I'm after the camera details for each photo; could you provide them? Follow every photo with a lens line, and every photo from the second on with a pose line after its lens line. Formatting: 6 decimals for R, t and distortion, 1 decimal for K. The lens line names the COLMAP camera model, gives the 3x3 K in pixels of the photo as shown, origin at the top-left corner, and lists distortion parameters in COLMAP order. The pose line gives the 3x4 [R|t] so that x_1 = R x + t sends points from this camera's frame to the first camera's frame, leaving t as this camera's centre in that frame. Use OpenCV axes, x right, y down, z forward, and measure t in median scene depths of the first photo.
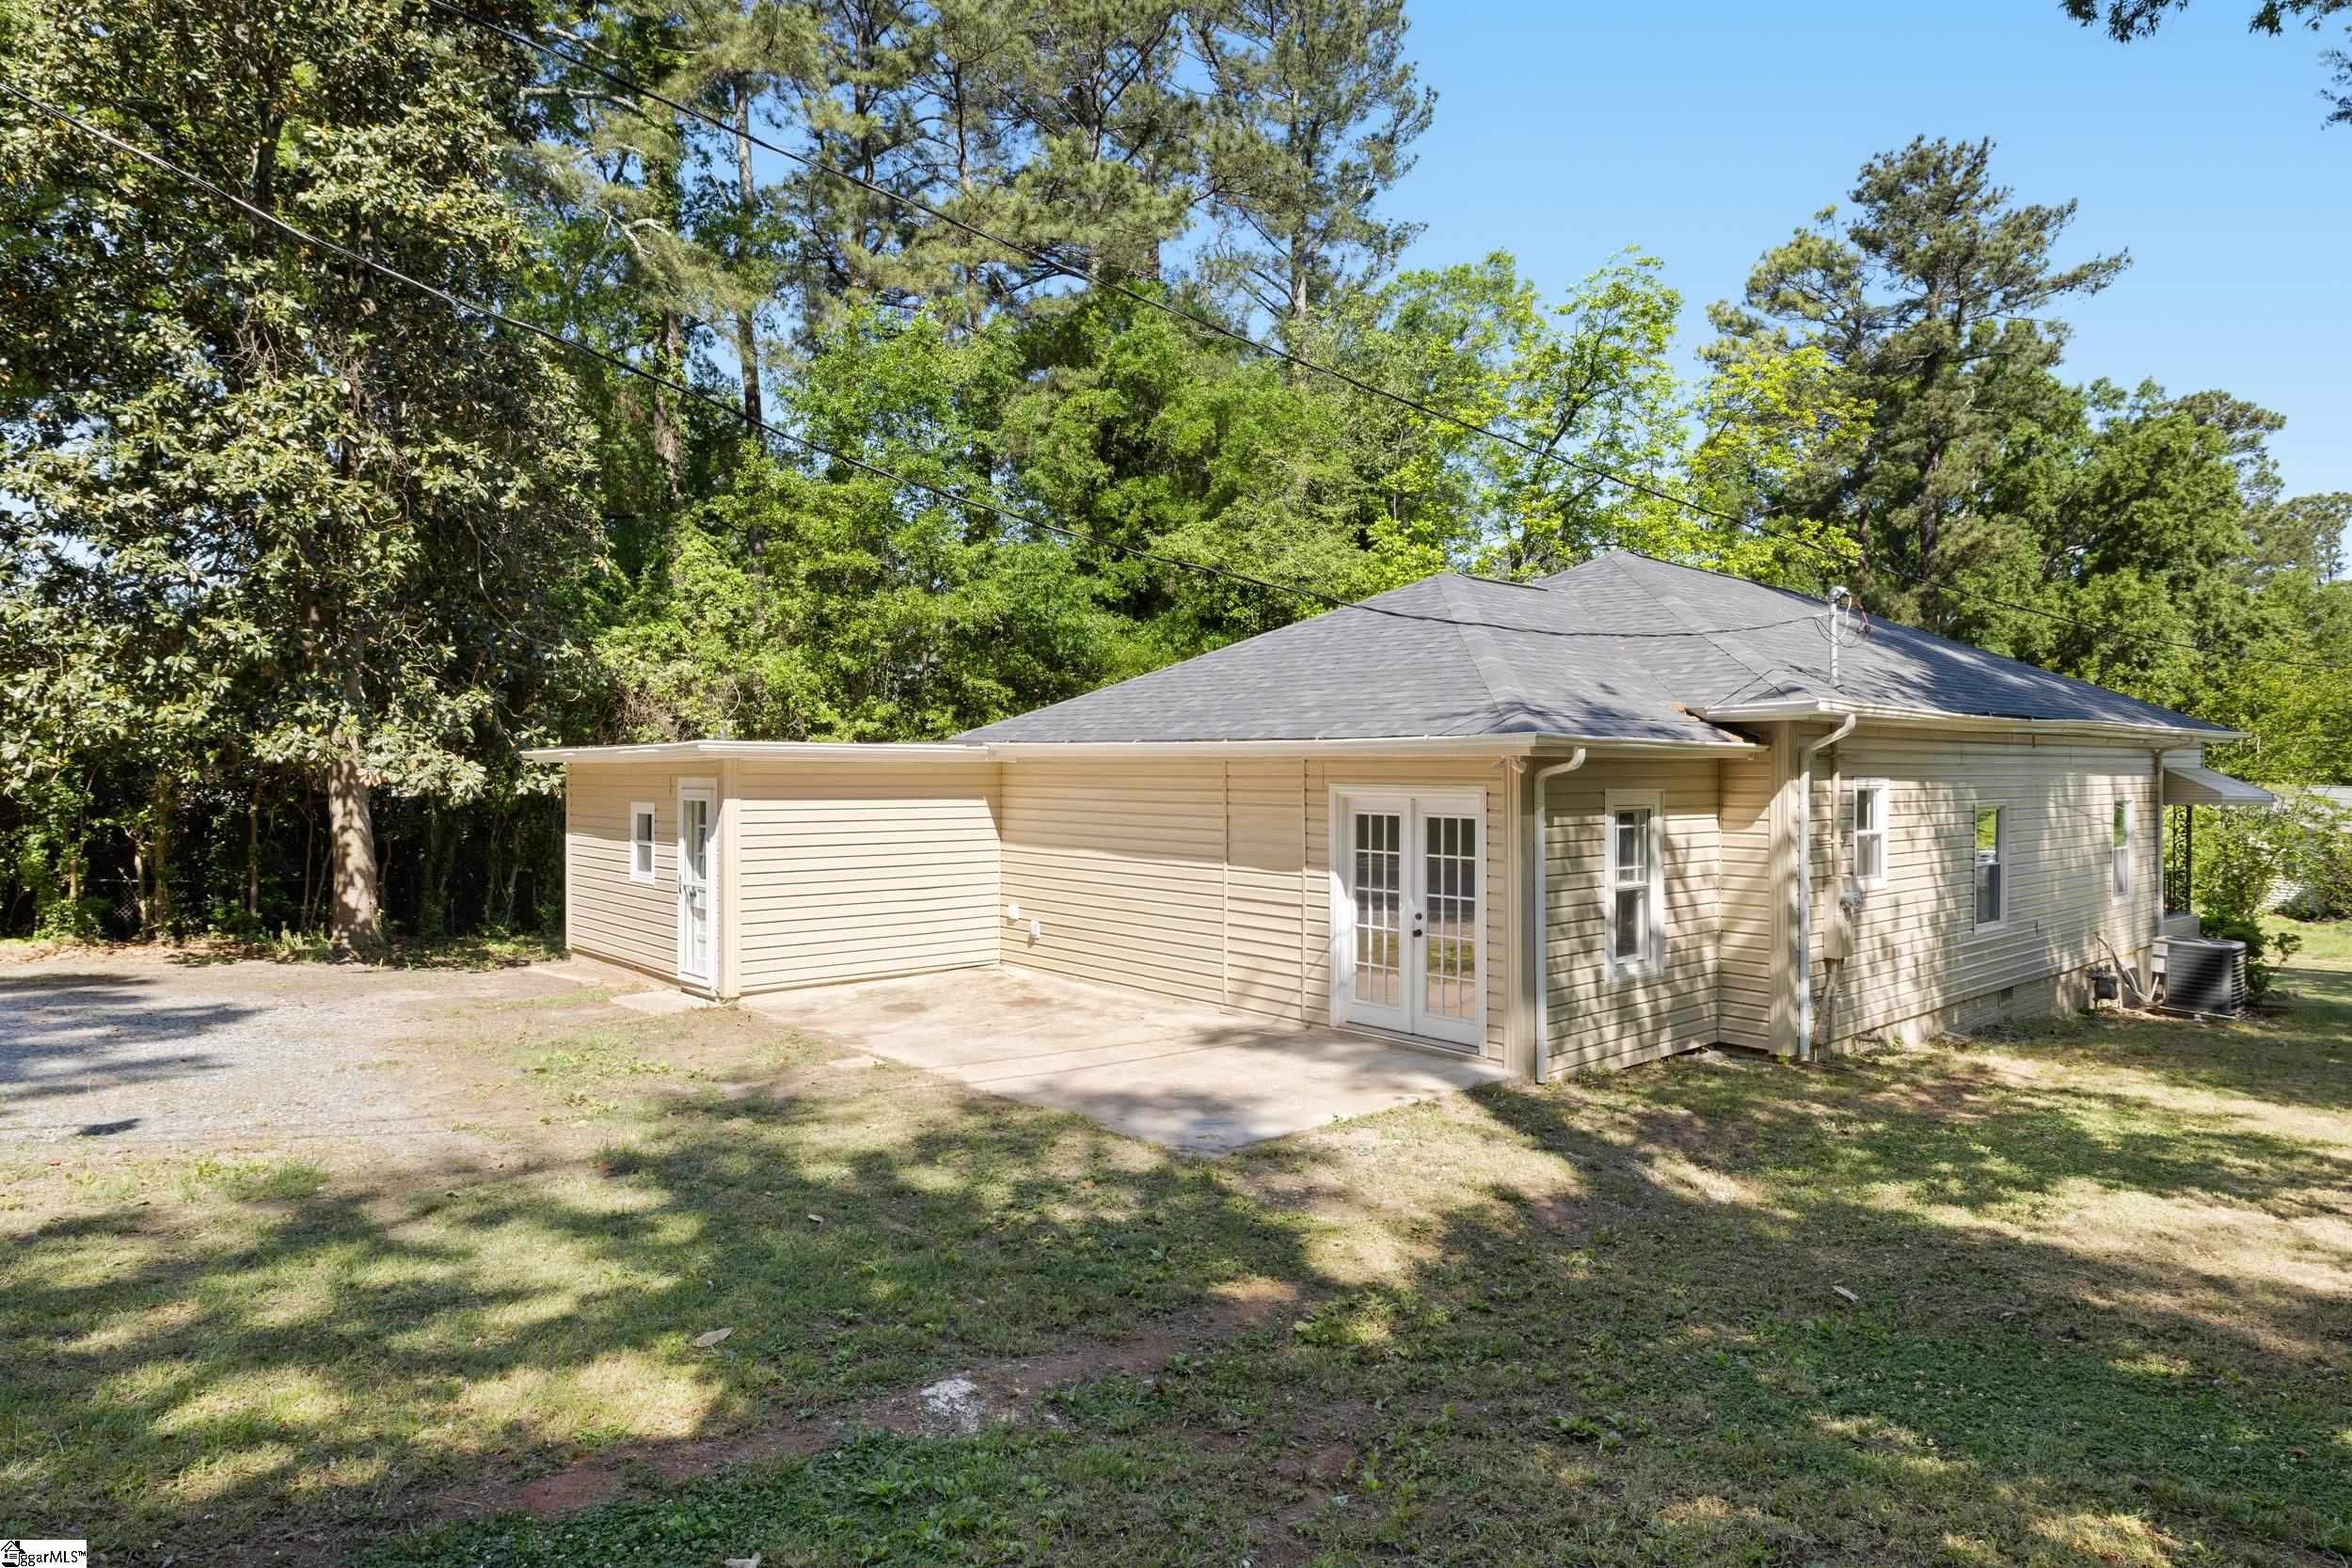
lens RADIAL K [[1377.0, 0, 1172.8], [0, 1377.0, 773.4], [0, 0, 1]] dist [0.001984, 0.001659]
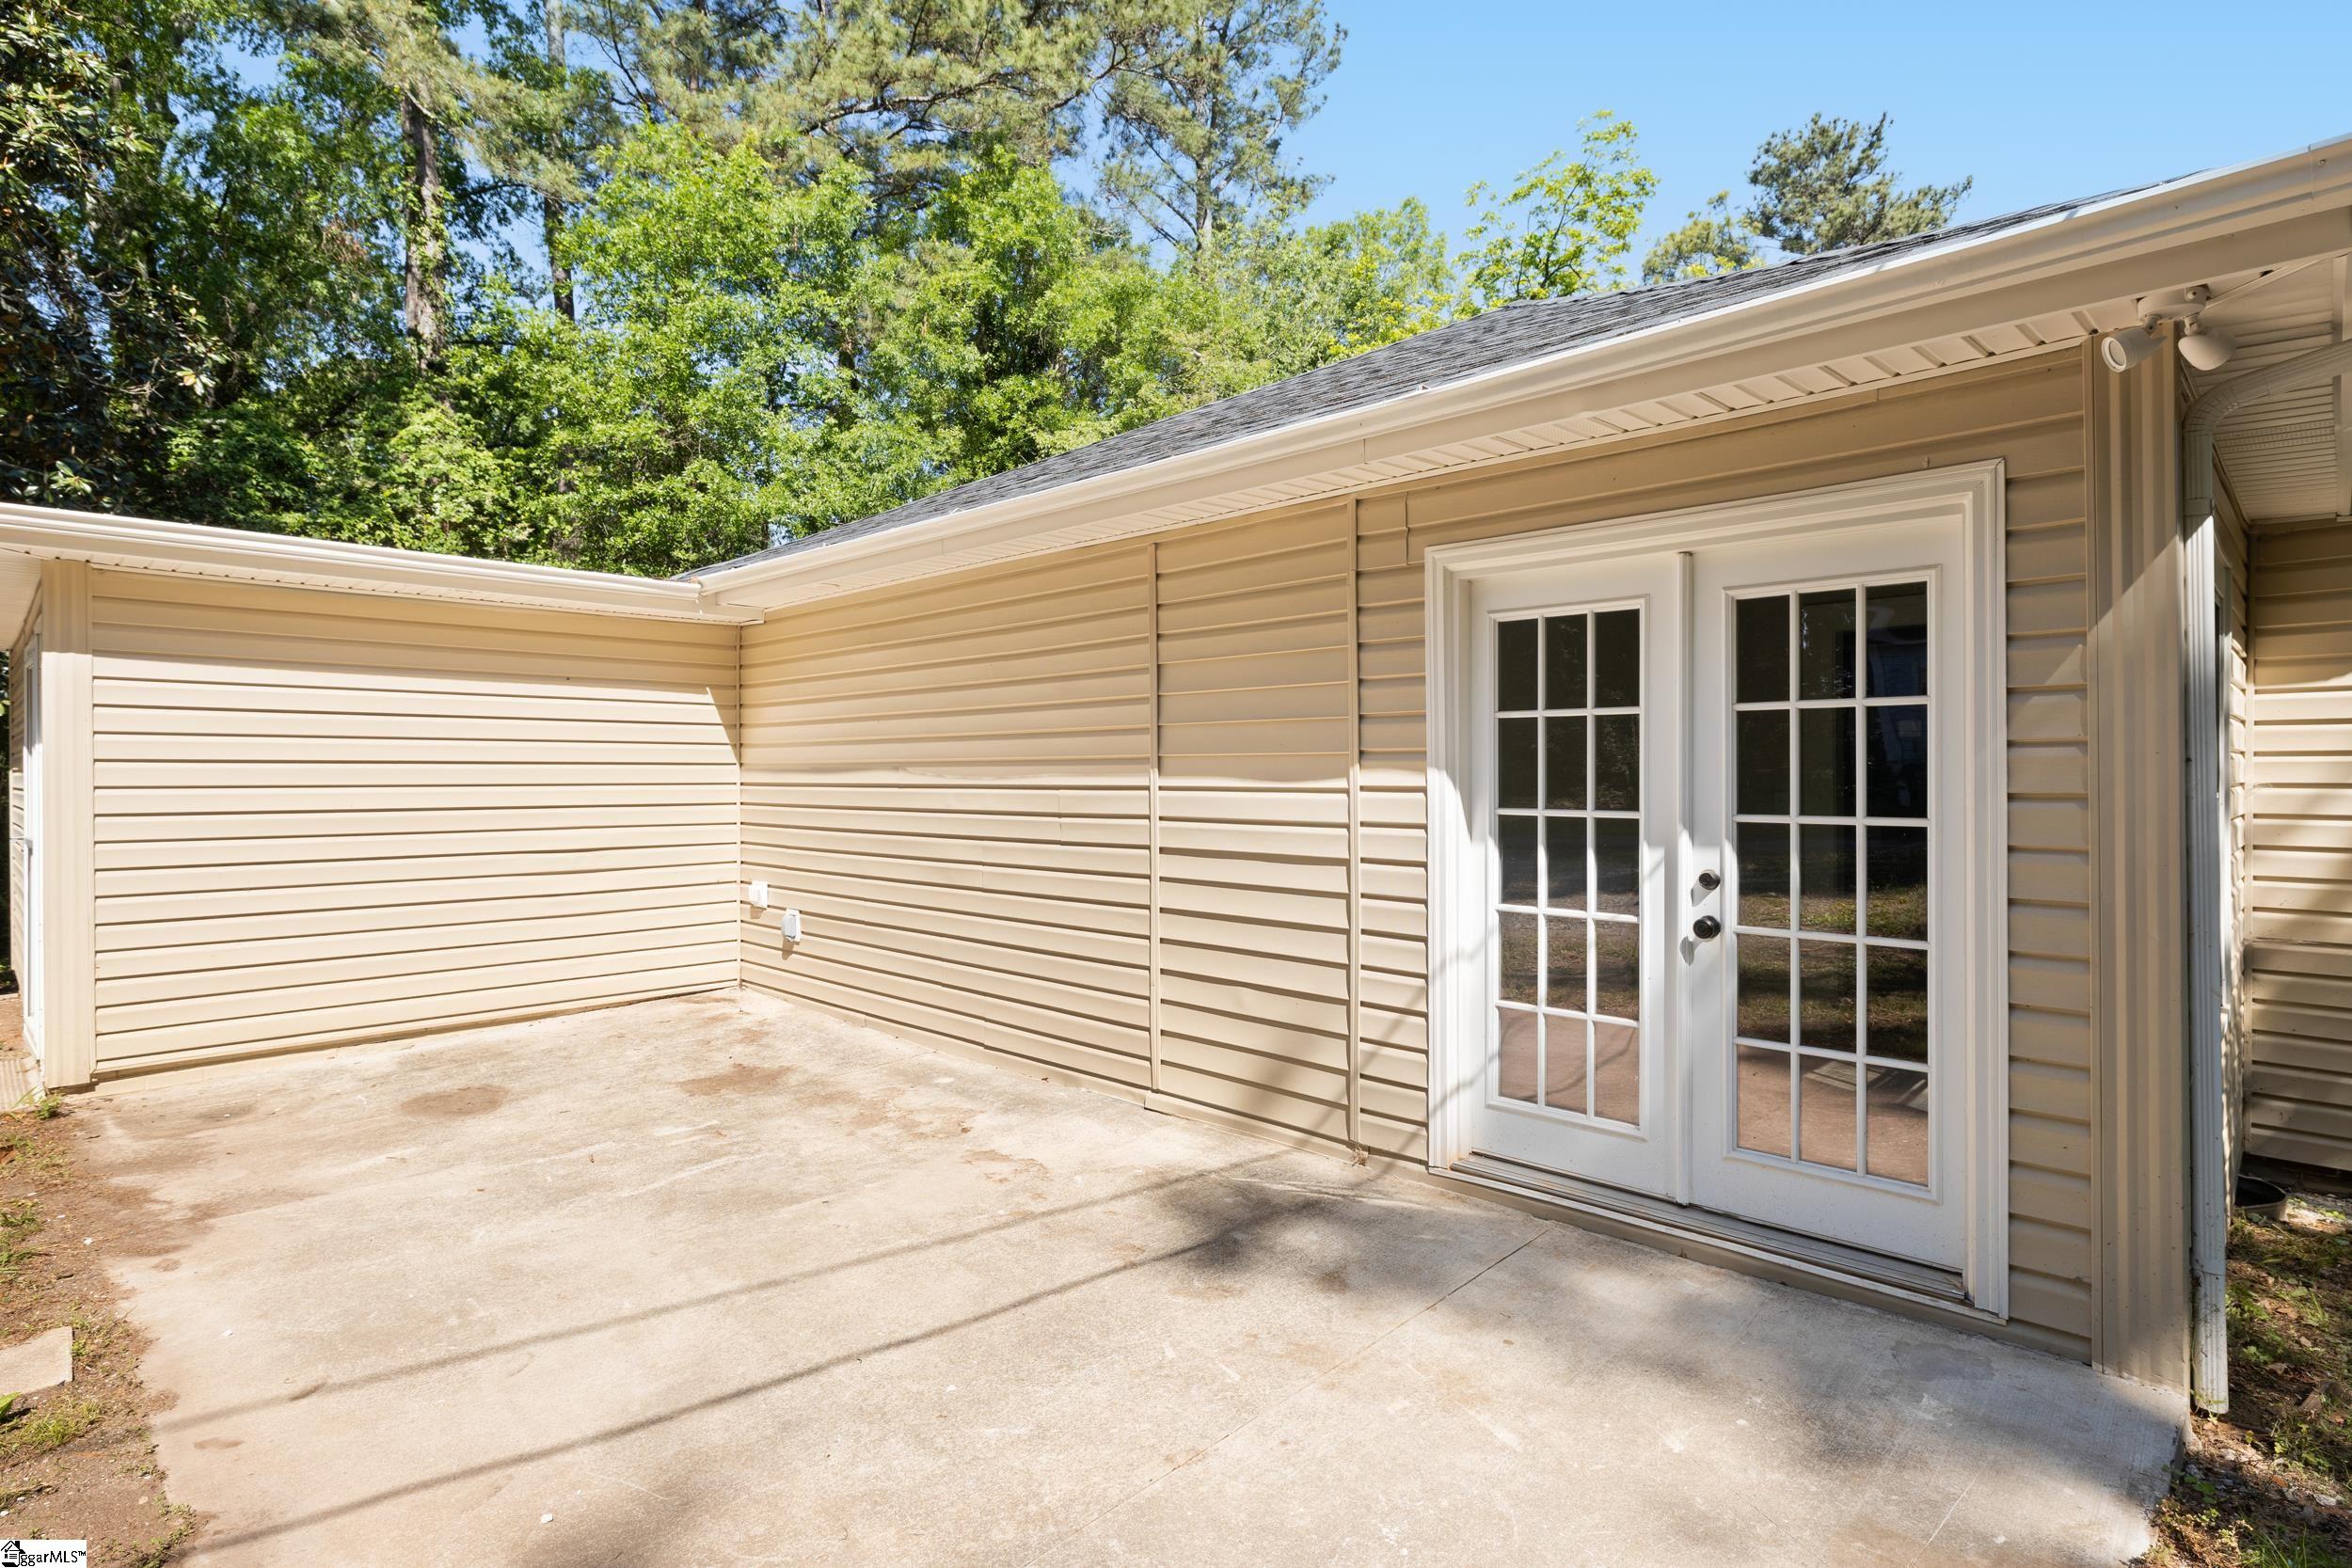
lens RADIAL K [[1199.7, 0, 1176.0], [0, 1199.7, 784.0], [0, 0, 1]] dist [0.003490, 0.000232]
pose [[0.996560, -0.005053, 0.082720, 0.006816], [0.004785, 0.999983, 0.003441, 0.034659], [-0.082736, -0.003034, 0.996567, 0.314988]]
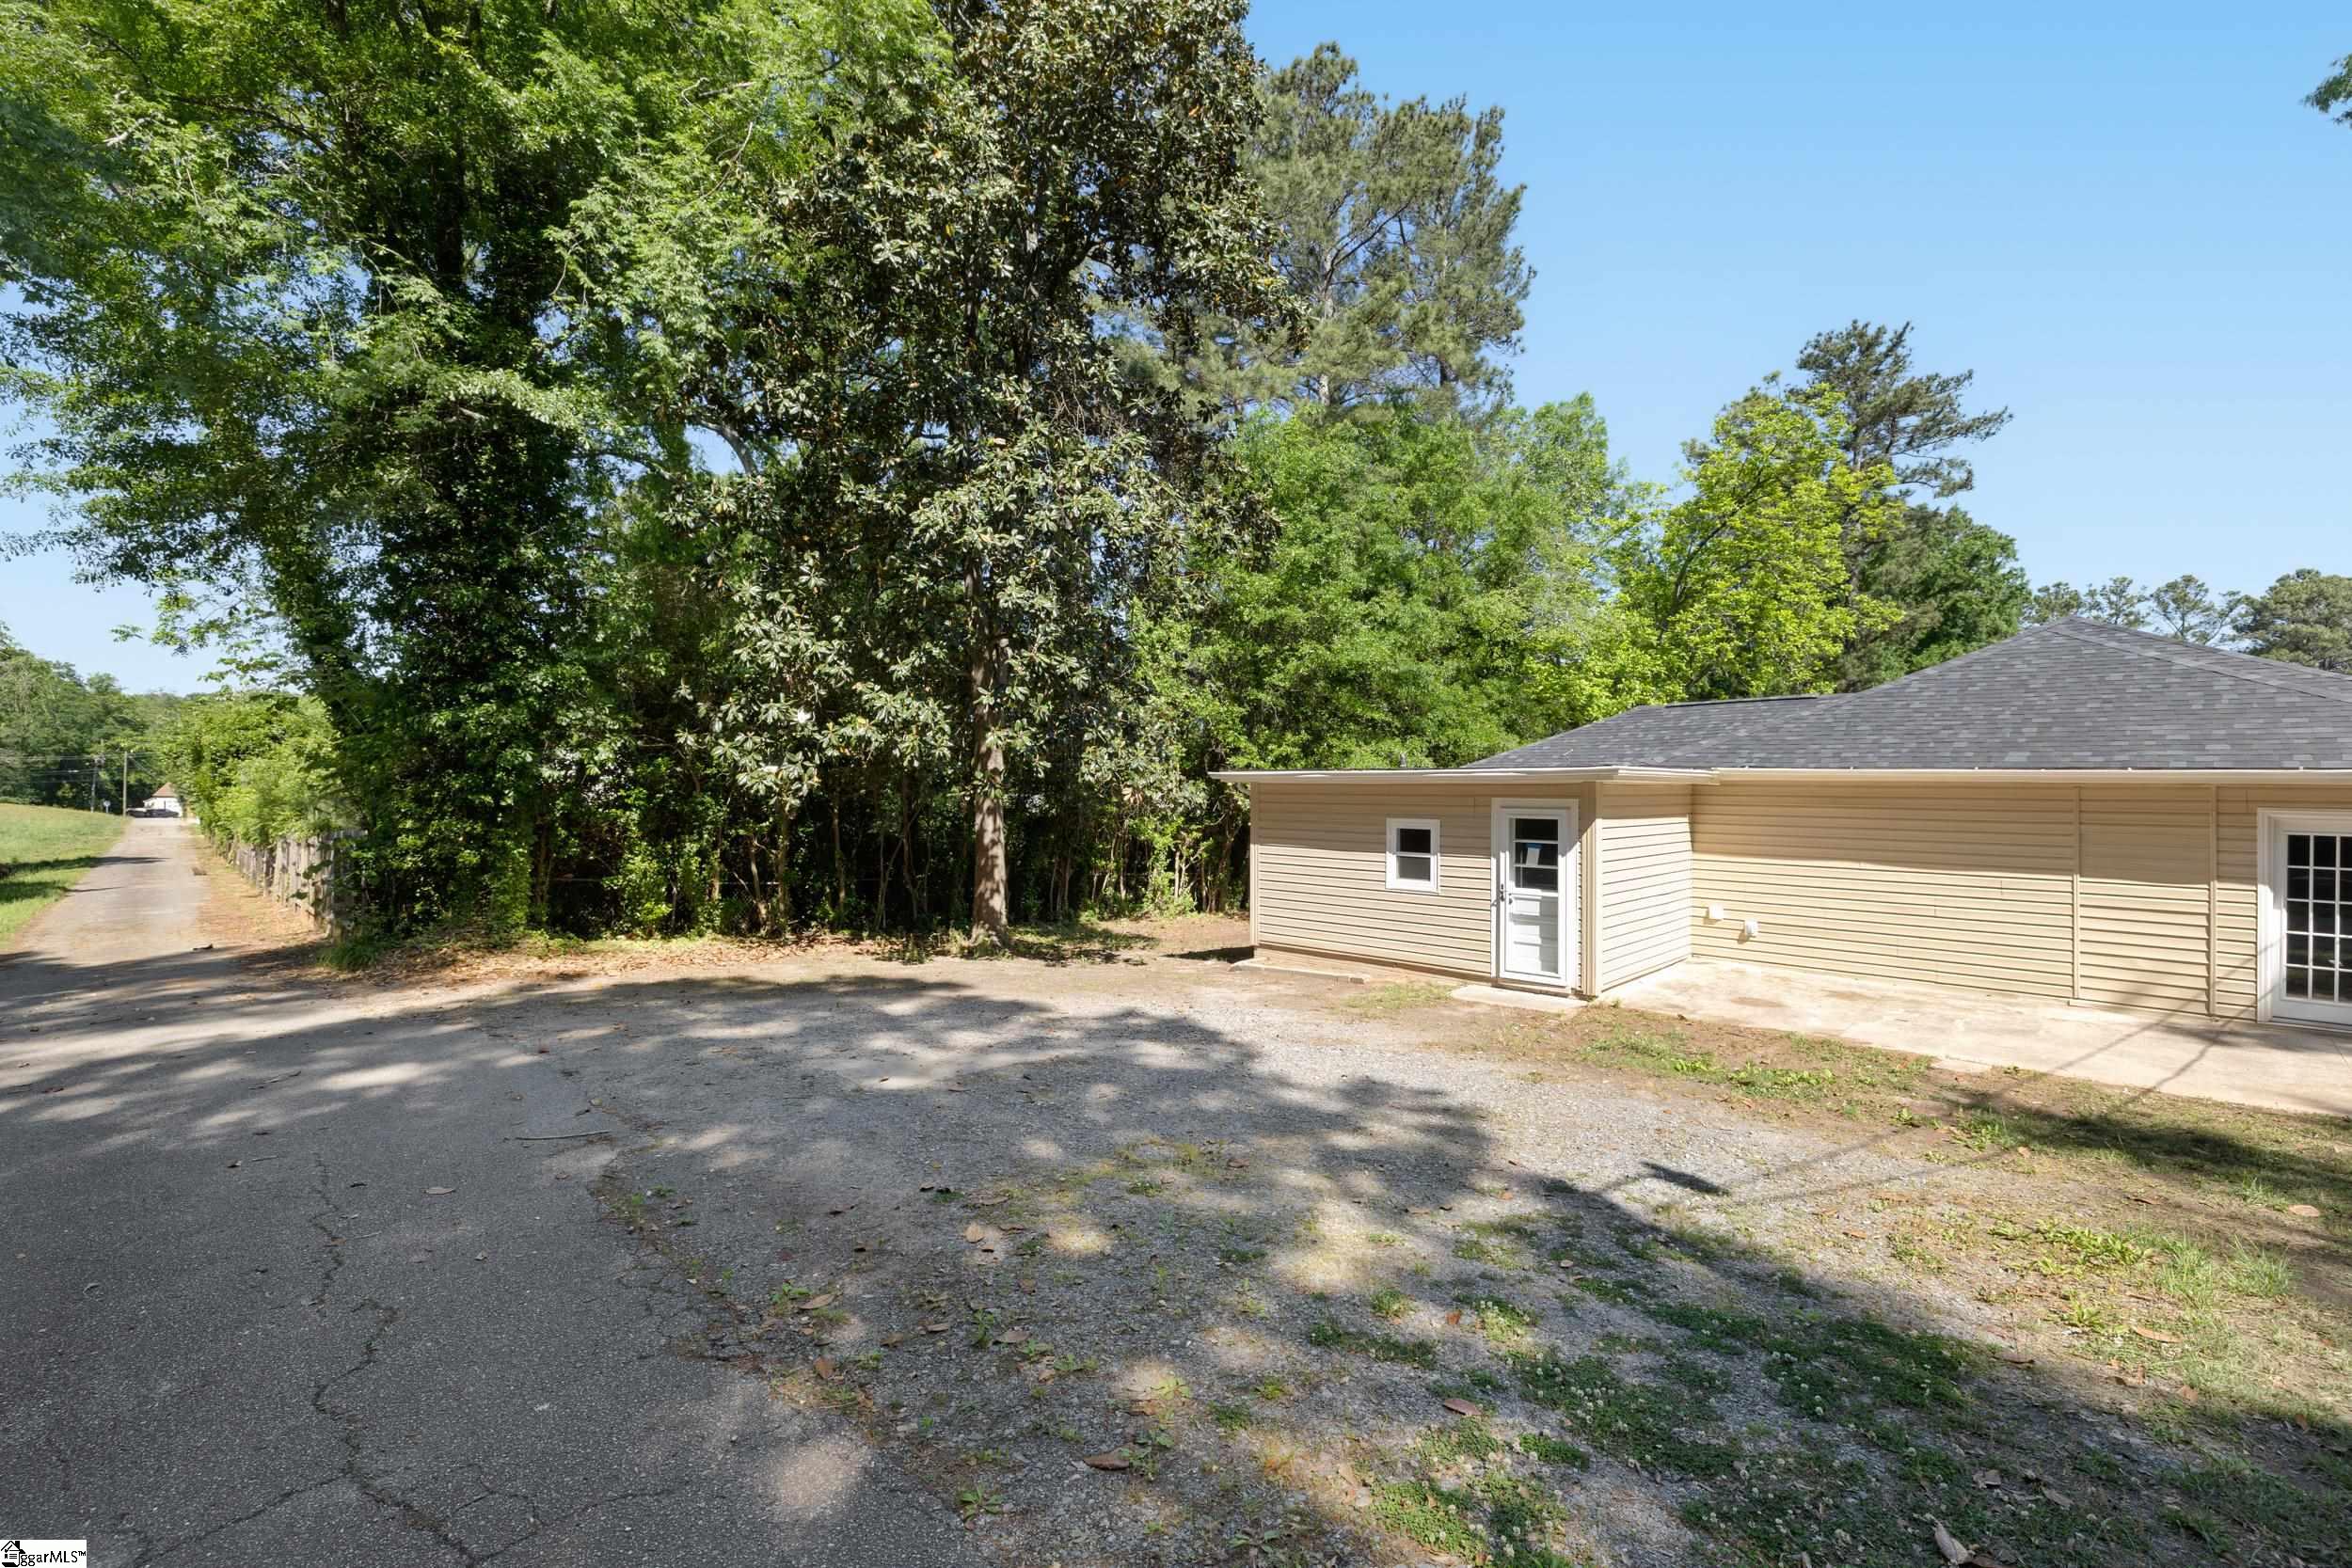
lens RADIAL K [[998.5, 0, 1169.4], [0, 998.5, 807.1], [0, 0, 1]] dist [0.010700, 0.000169]
pose [[0.996175, -0.002128, 0.087349, -0.411320], [0.000224, 0.999762, 0.021805, -0.005889], [-0.087375, -0.021703, 0.995939, 0.111715]]
